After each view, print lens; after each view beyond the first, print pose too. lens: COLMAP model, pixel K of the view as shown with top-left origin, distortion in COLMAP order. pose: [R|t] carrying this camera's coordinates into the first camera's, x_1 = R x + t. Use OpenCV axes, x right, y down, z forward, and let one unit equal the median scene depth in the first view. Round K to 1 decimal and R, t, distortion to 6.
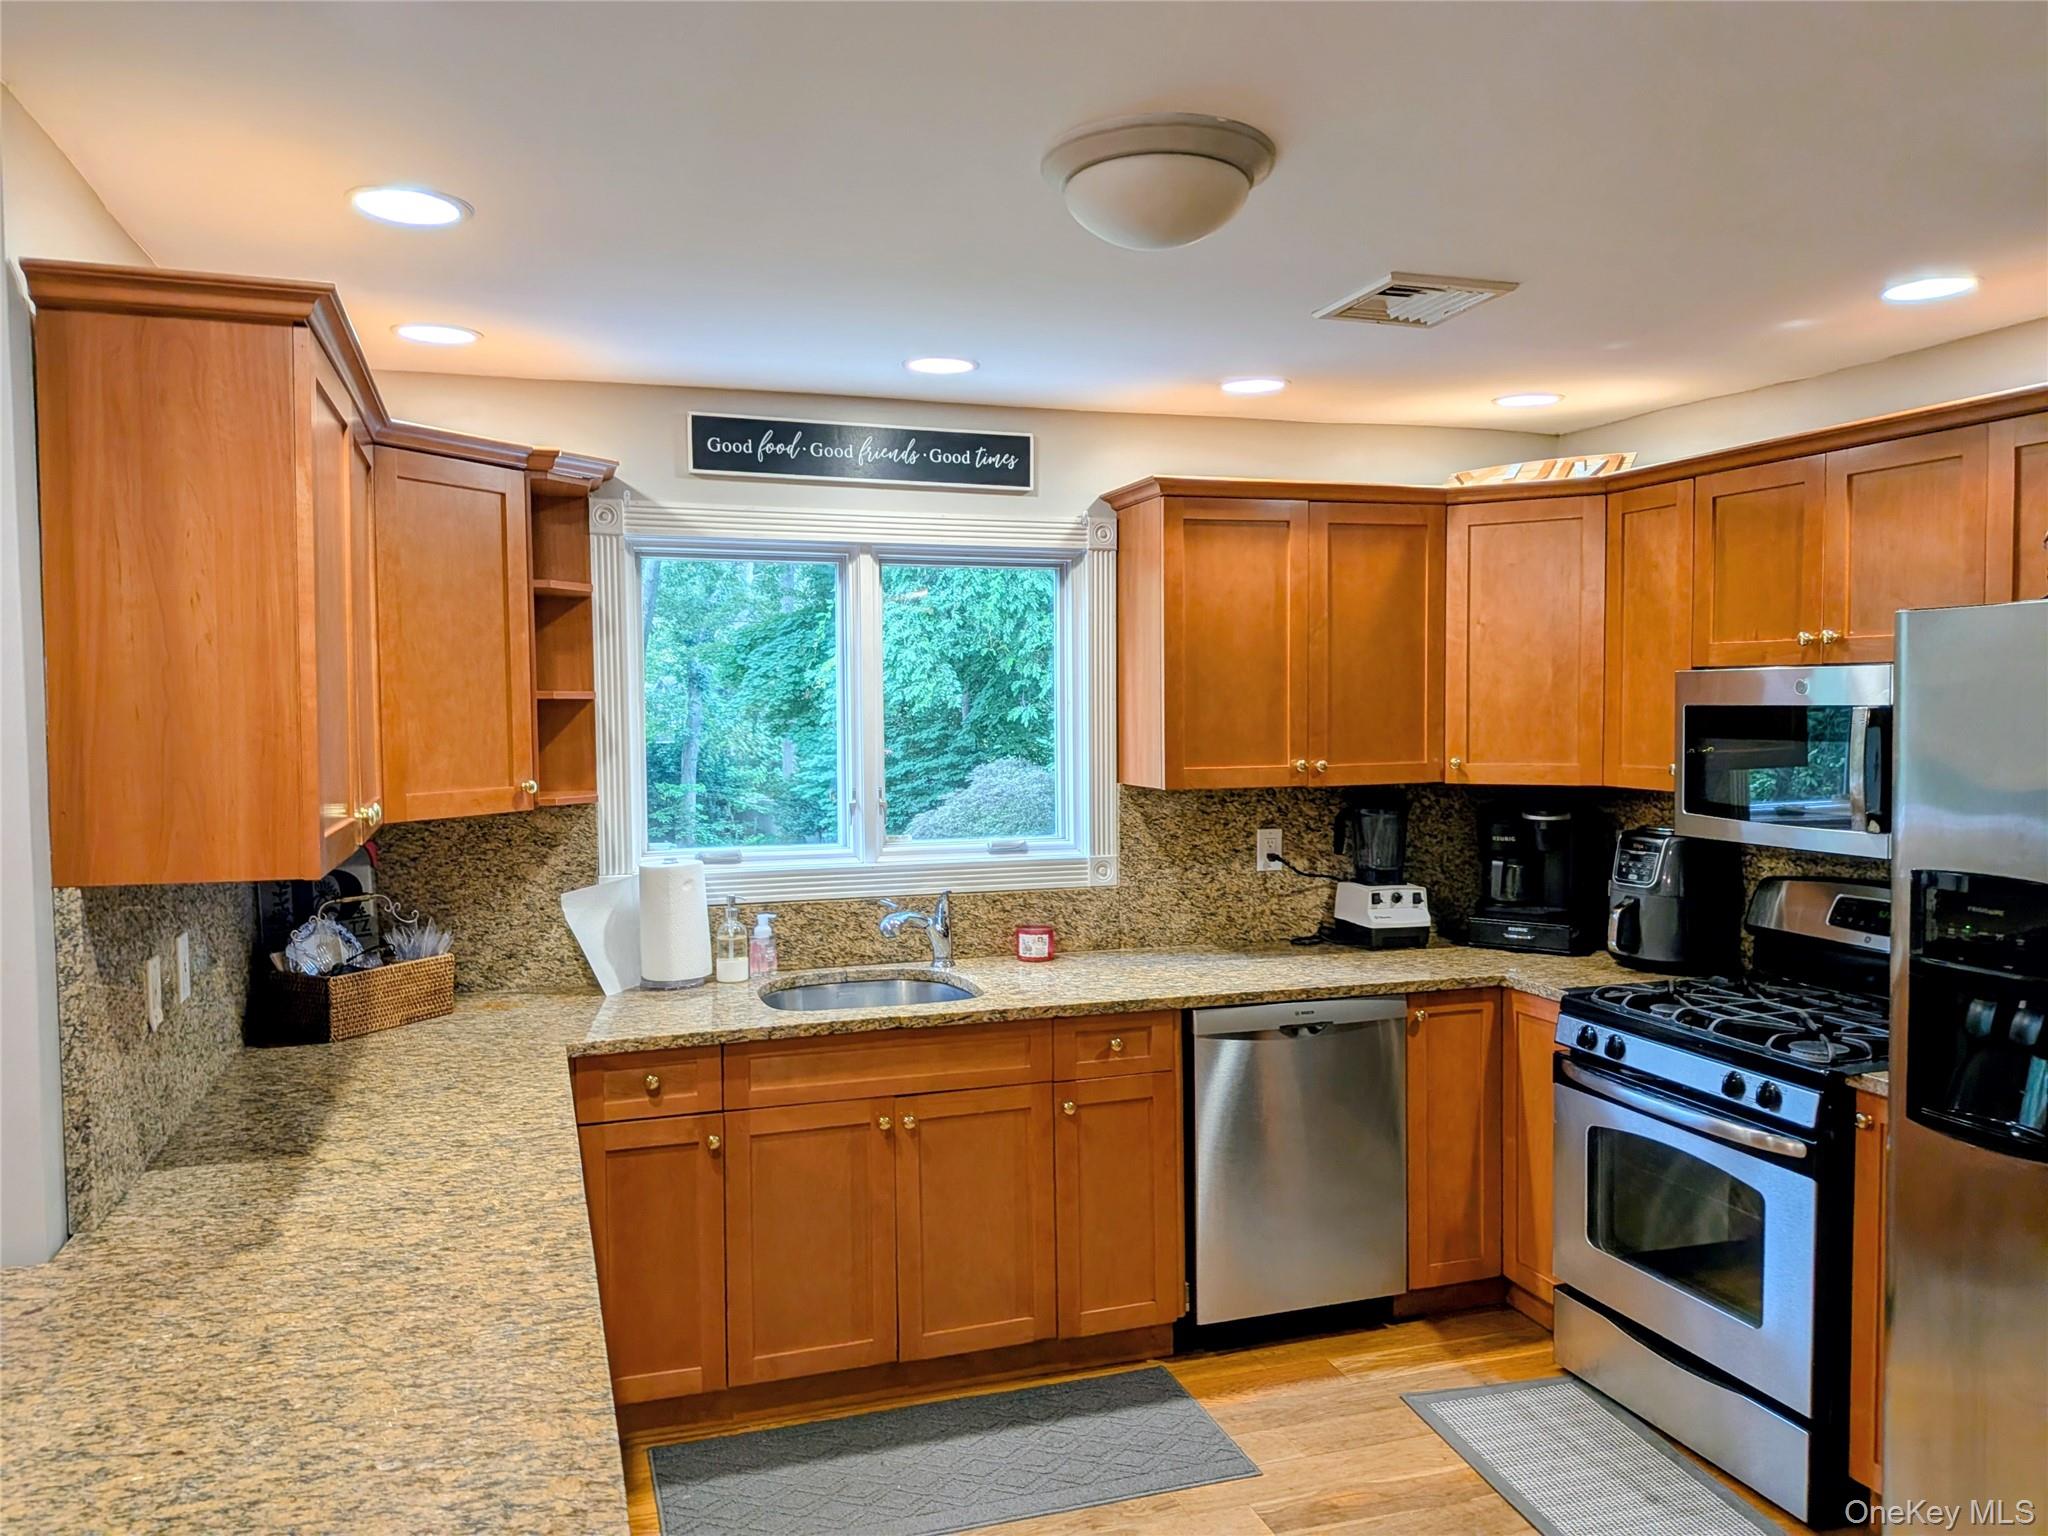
lens RADIAL K [[1475.8, 0, 1030.7], [0, 1475.8, 762.1], [0, 0, 1]] dist [0.001740, -0.024868]
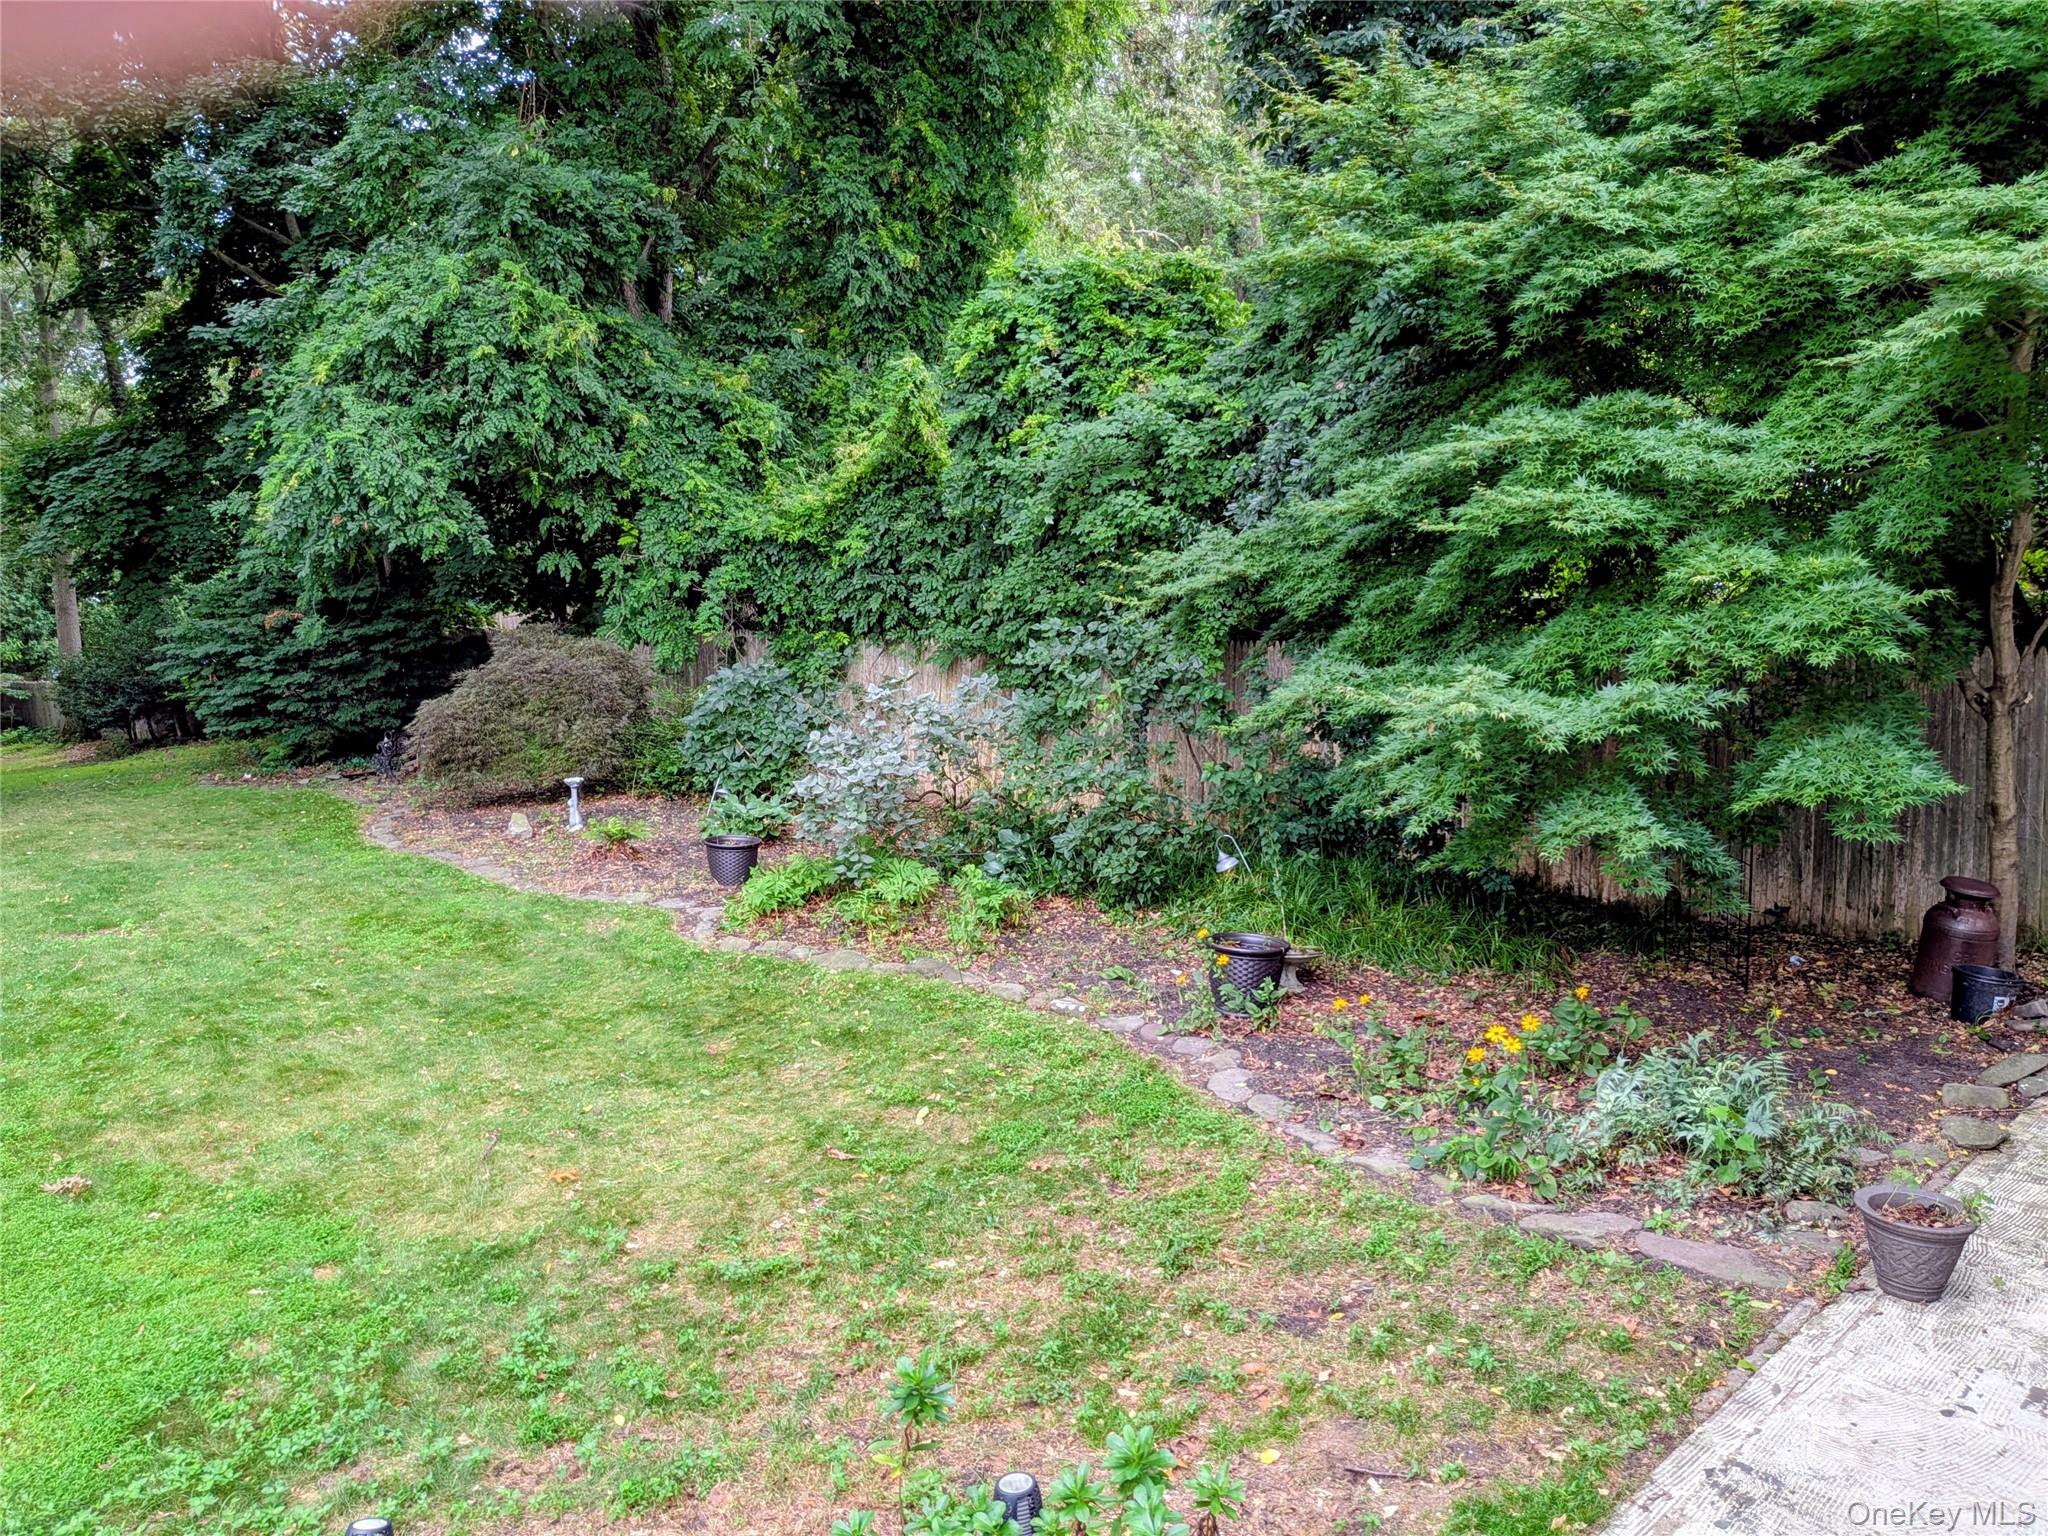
lens RADIAL K [[1475.8, 0, 1005.4], [0, 1475.8, 777.4], [0, 0, 1]] dist [0.001740, -0.024868]
pose [[0.898370, -0.052357, 0.436108, -0.134081], [0.007829, 0.994621, 0.103282, 0.000032], [-0.439170, -0.089371, 0.893948, 0.218263]]
